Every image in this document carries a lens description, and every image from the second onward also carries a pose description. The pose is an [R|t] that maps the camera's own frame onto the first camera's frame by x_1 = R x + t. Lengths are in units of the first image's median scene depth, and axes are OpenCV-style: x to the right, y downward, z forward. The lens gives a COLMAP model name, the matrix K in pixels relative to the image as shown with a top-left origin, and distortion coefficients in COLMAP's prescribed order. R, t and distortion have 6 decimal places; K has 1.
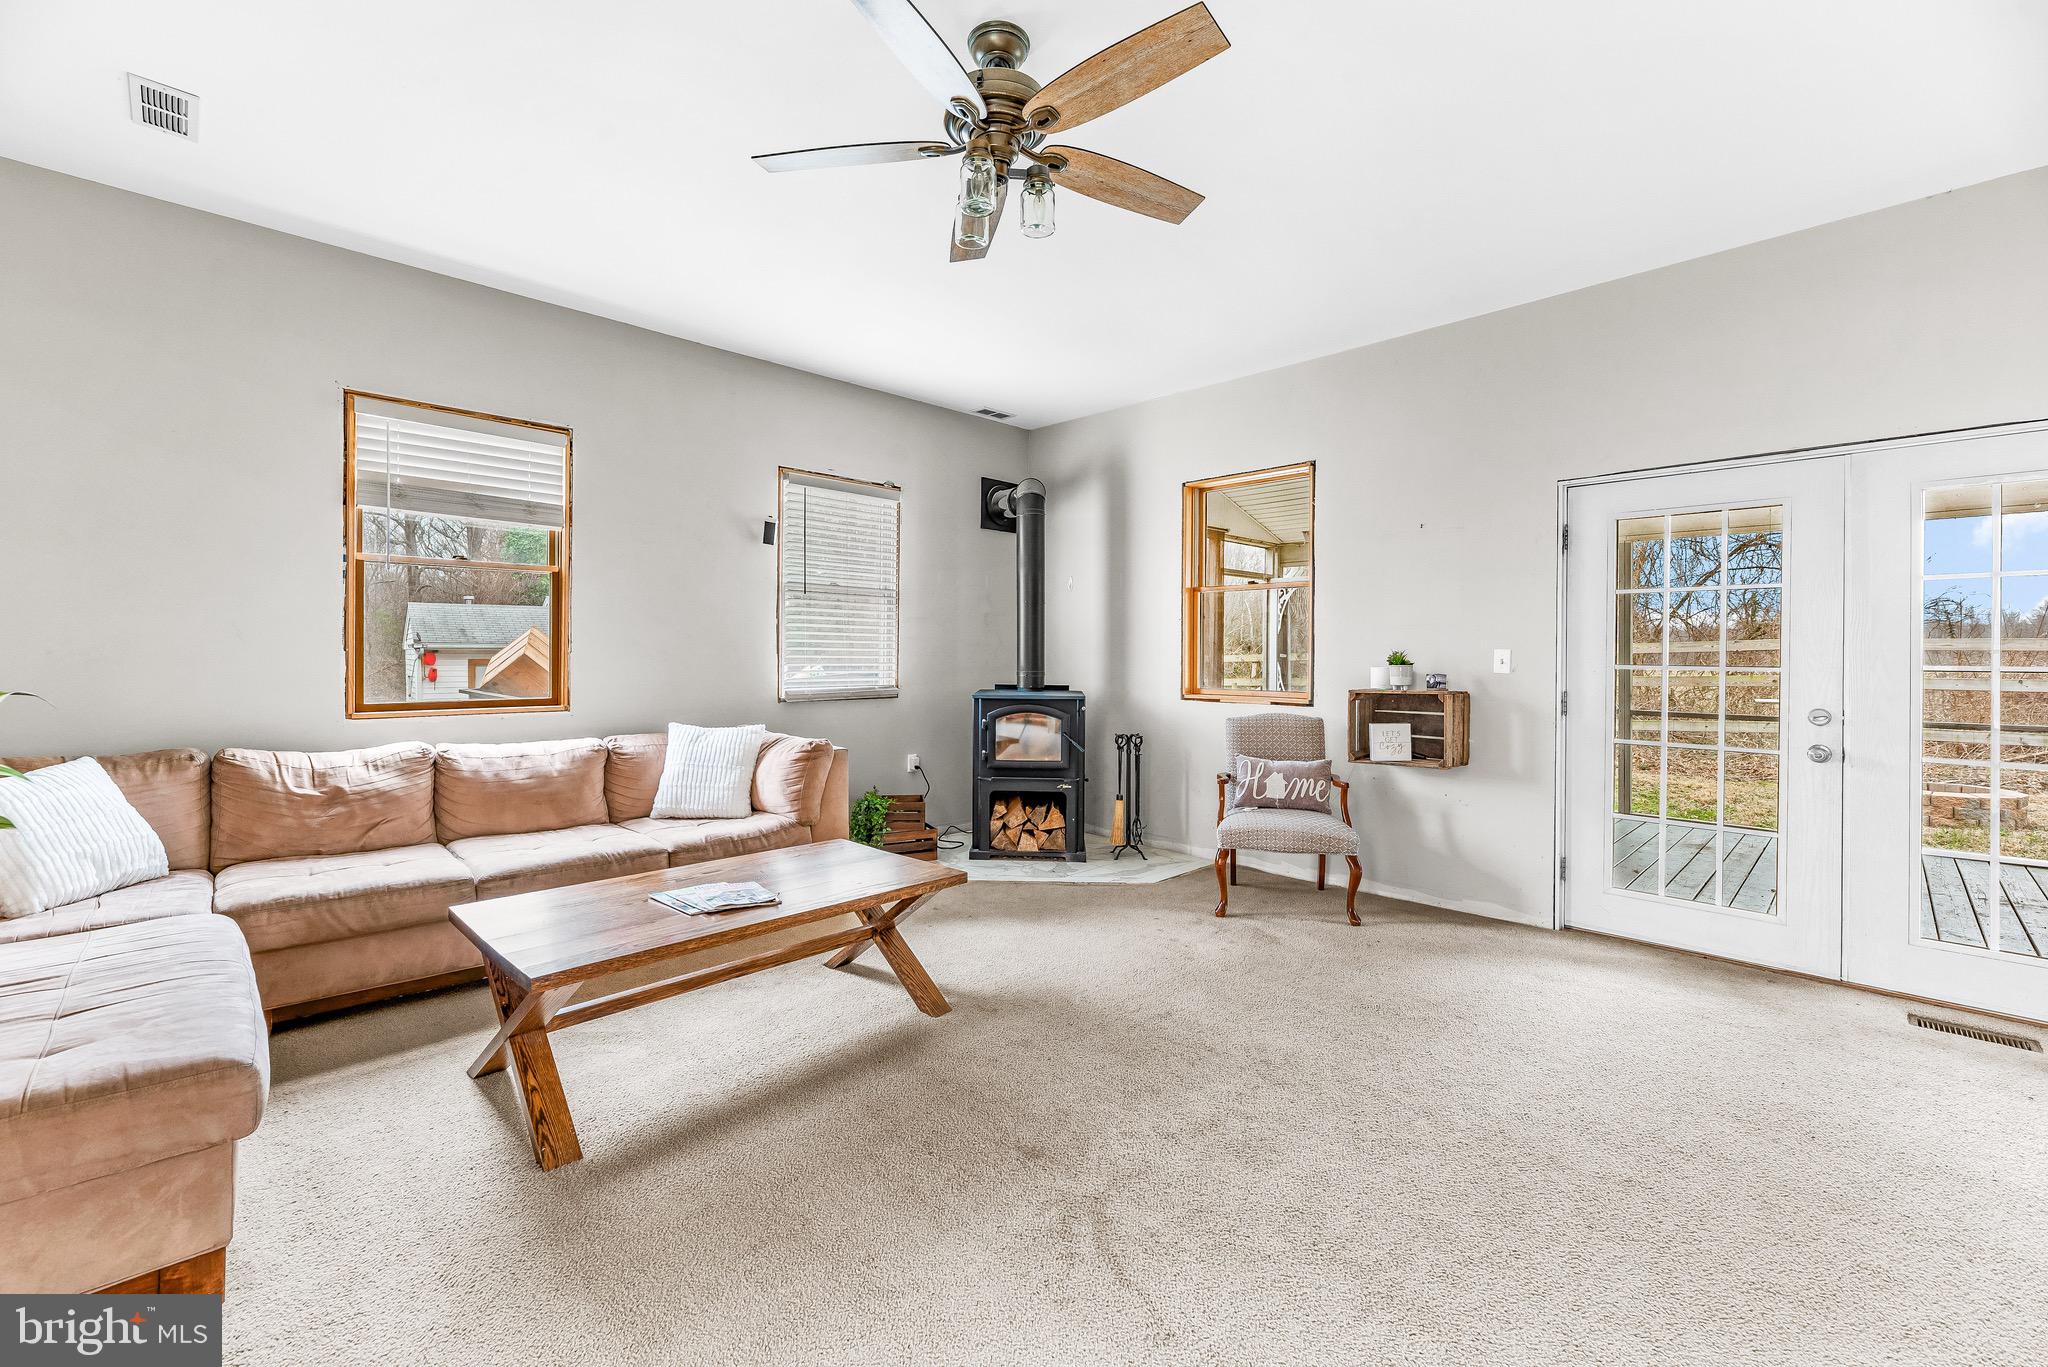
lens RADIAL K [[838.2, 0, 1010.6], [0, 838.2, 654.9], [0, 0, 1]] dist [0.000610, -0.001359]
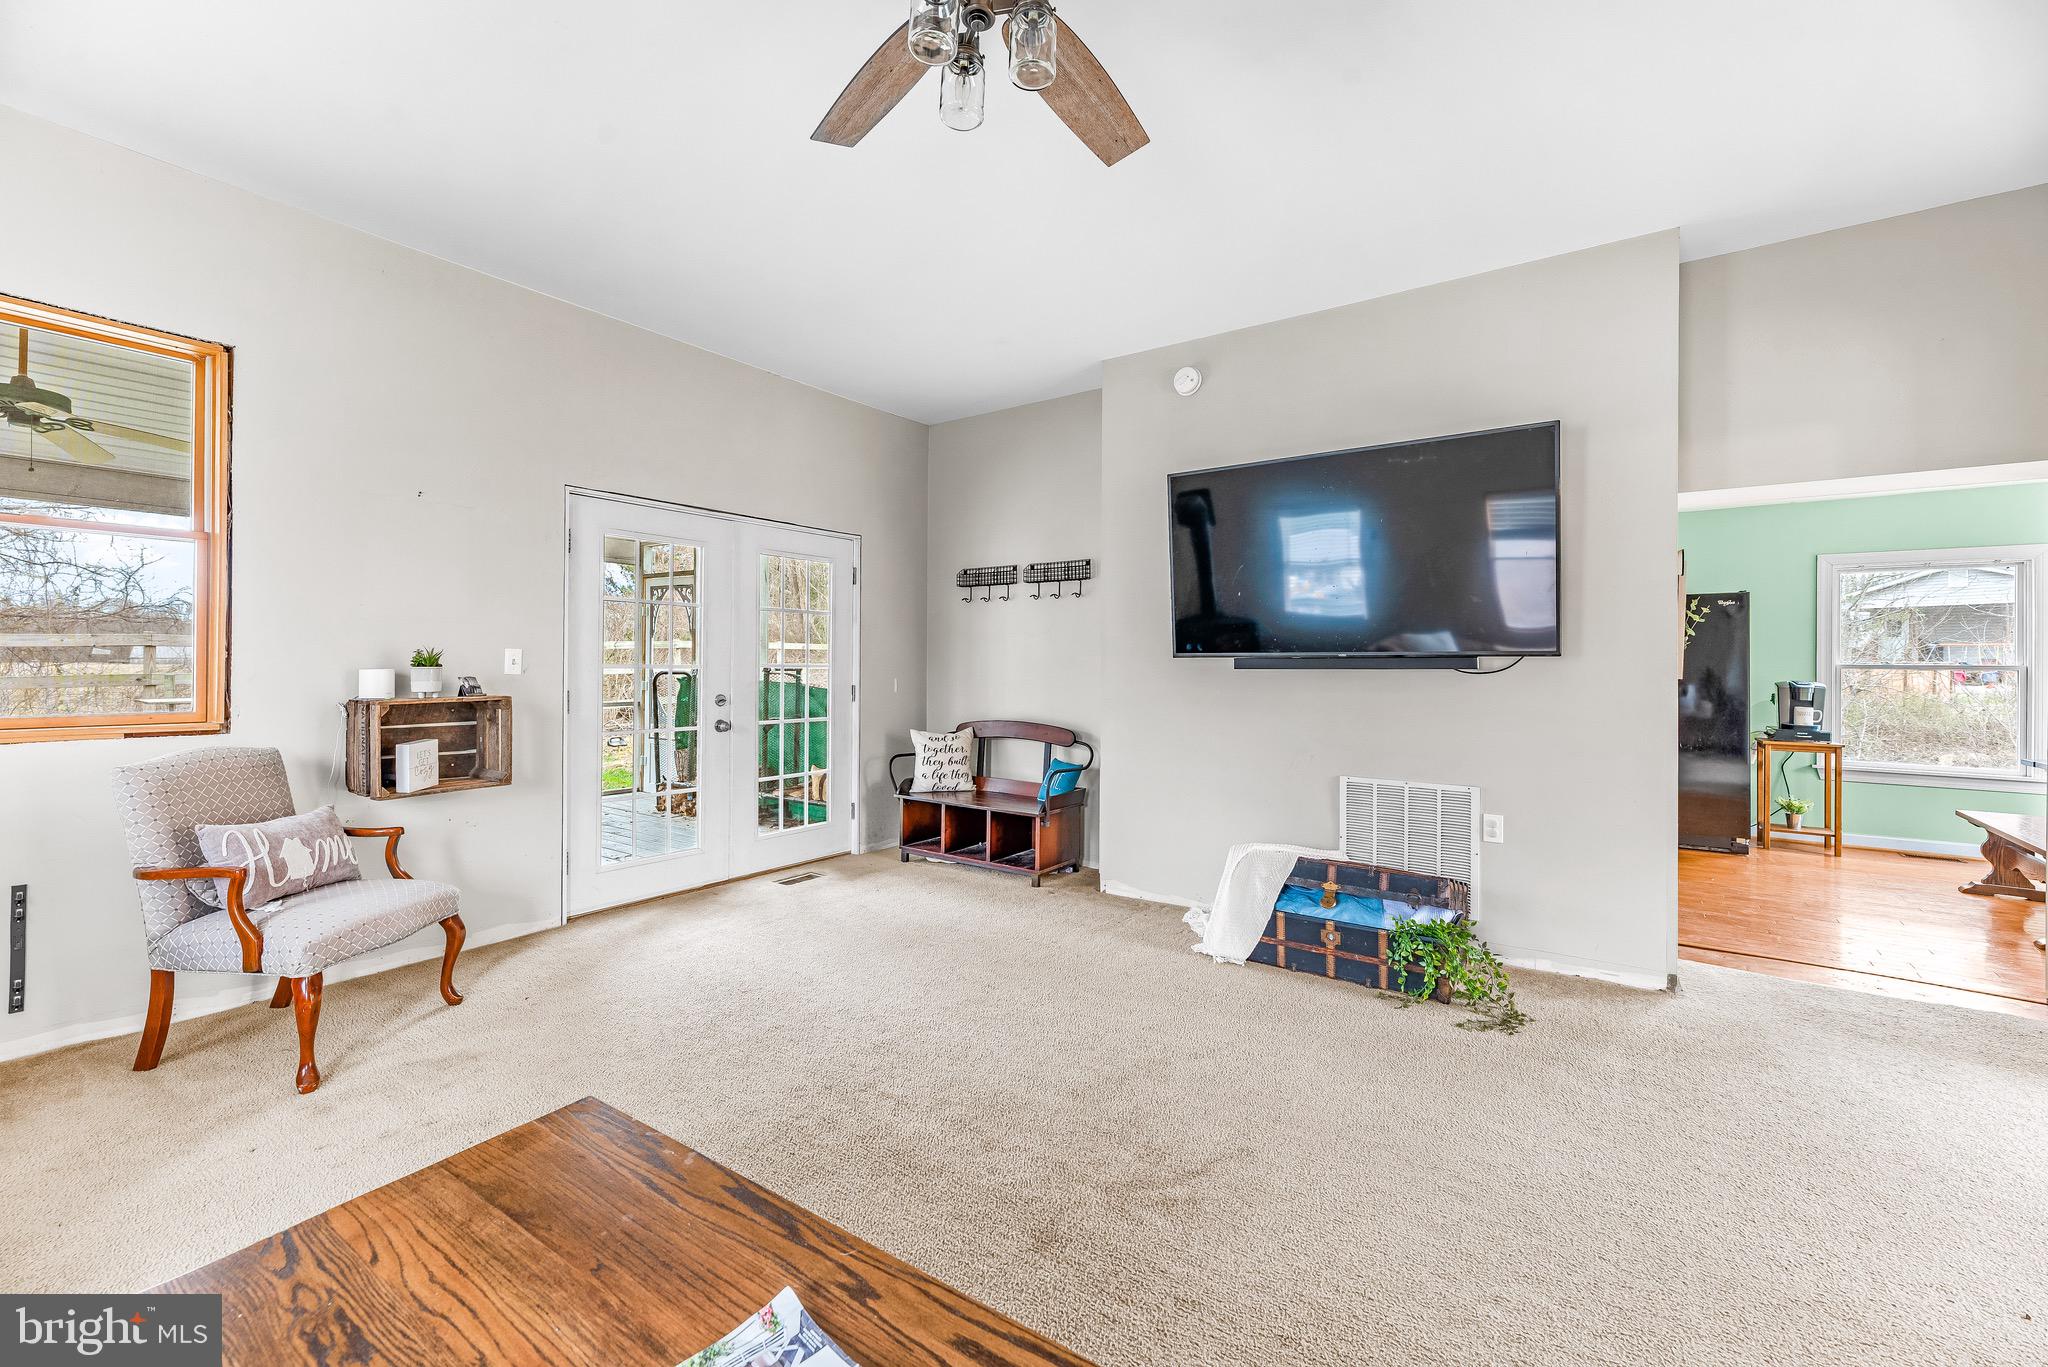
lens RADIAL K [[838.2, 0, 994.4], [0, 838.2, 655.5], [0, 0, 1]] dist [0.000610, -0.001359]
pose [[-0.177260, 0.004664, 0.984153, -0.472517], [-0.009380, 0.999935, -0.006428, 0.002050], [-0.984119, -0.010371, -0.177205, 0.704915]]
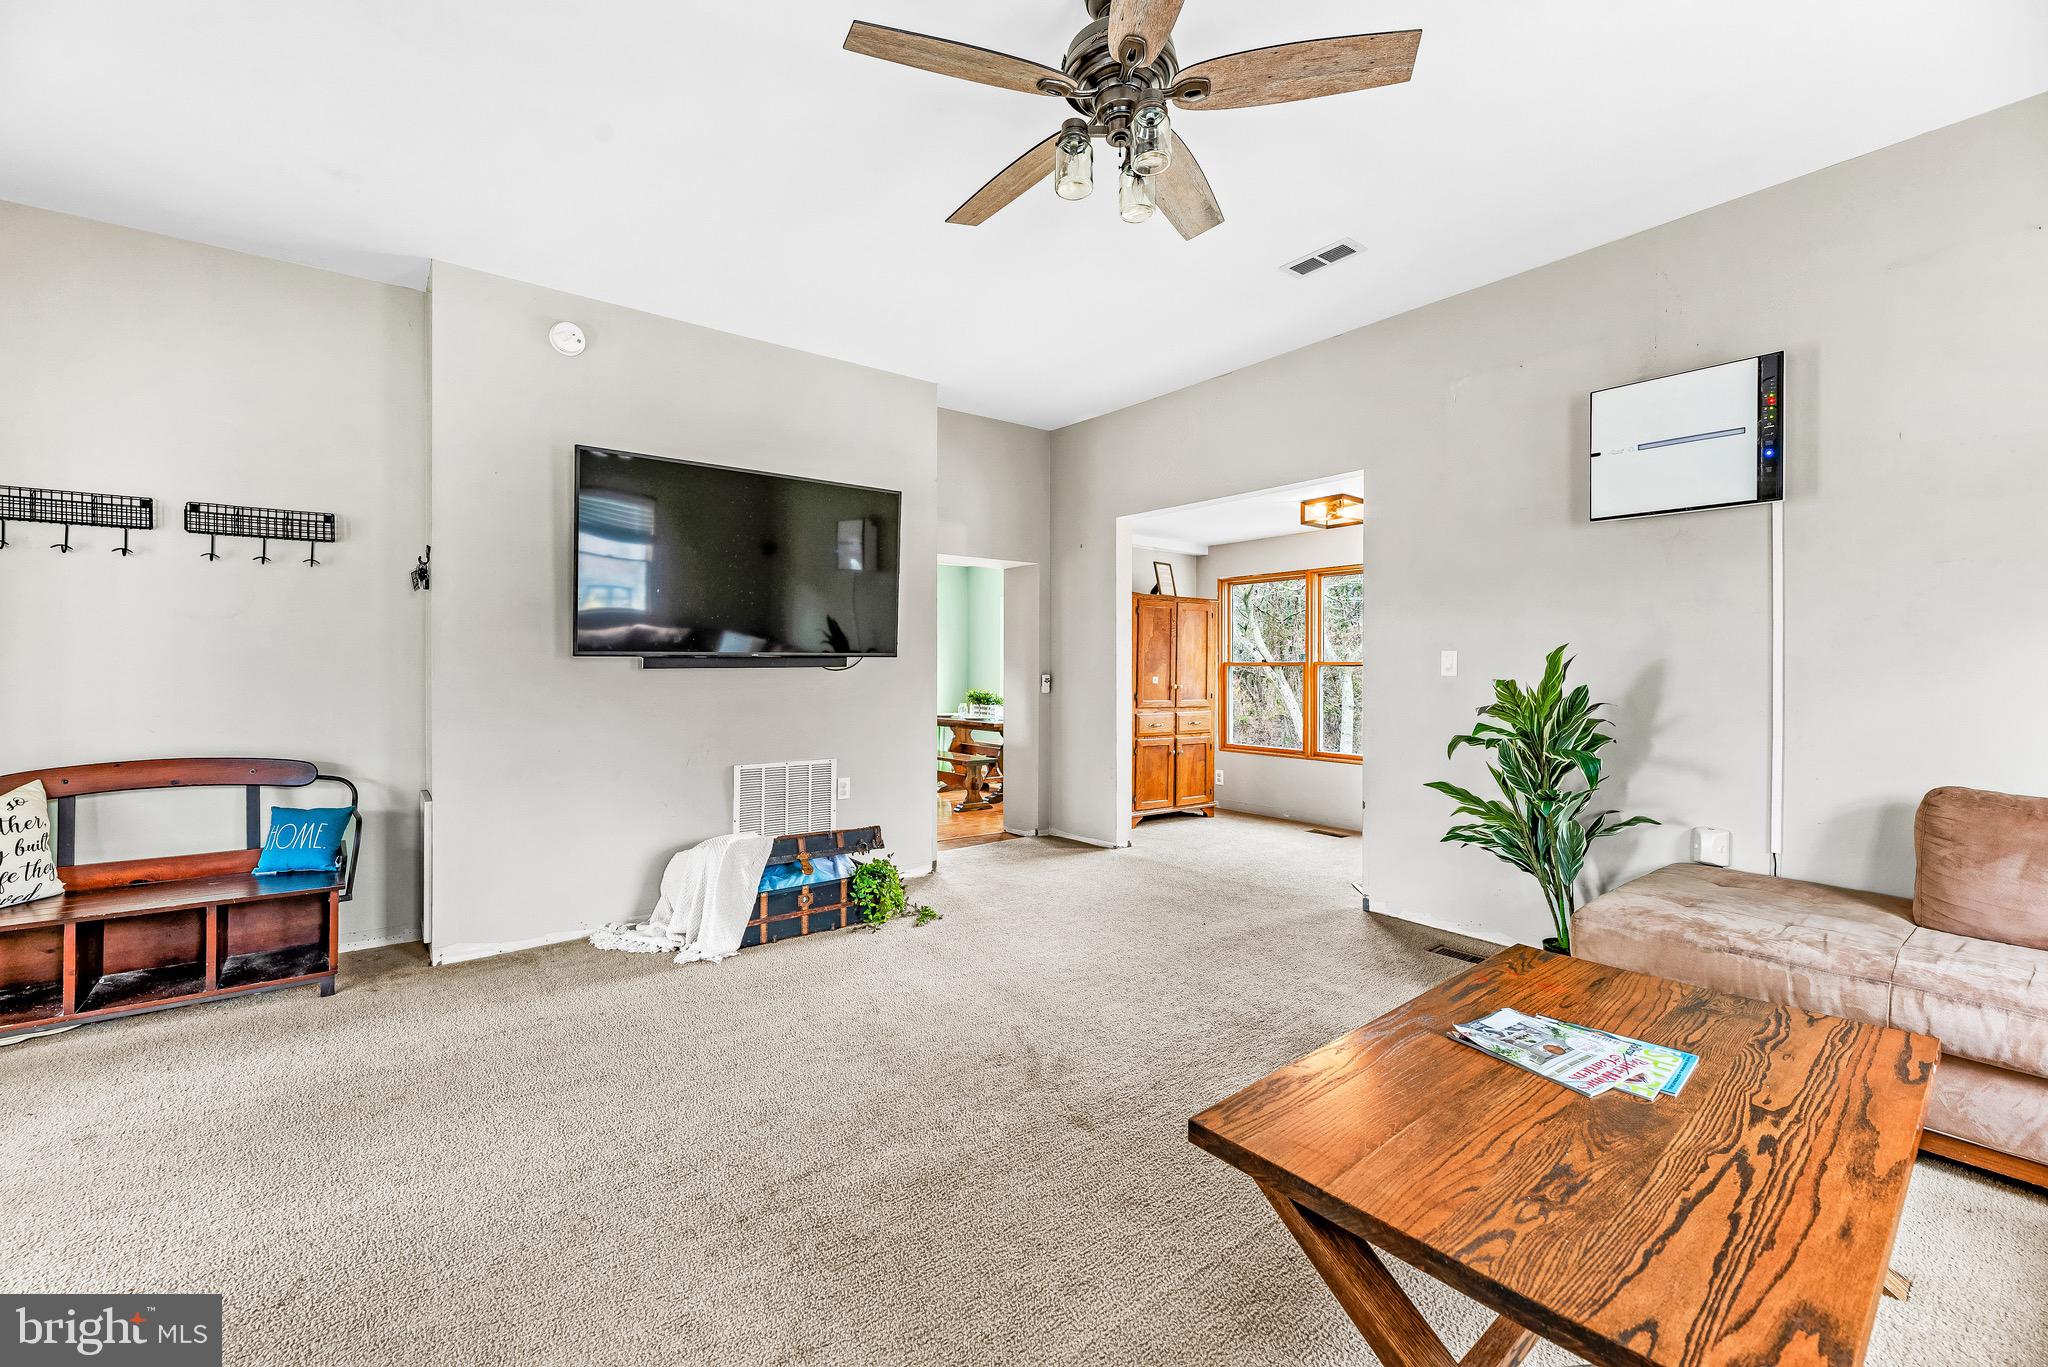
lens RADIAL K [[838.2, 0, 1018.1], [0, 838.2, 662.0], [0, 0, 1]] dist [0.000610, -0.001359]
pose [[-0.994675, -0.004326, 0.102971, -0.012237], [-0.005123, 0.999959, -0.007476, 0.007023], [-0.102934, -0.007964, -0.994656, 1.201494]]
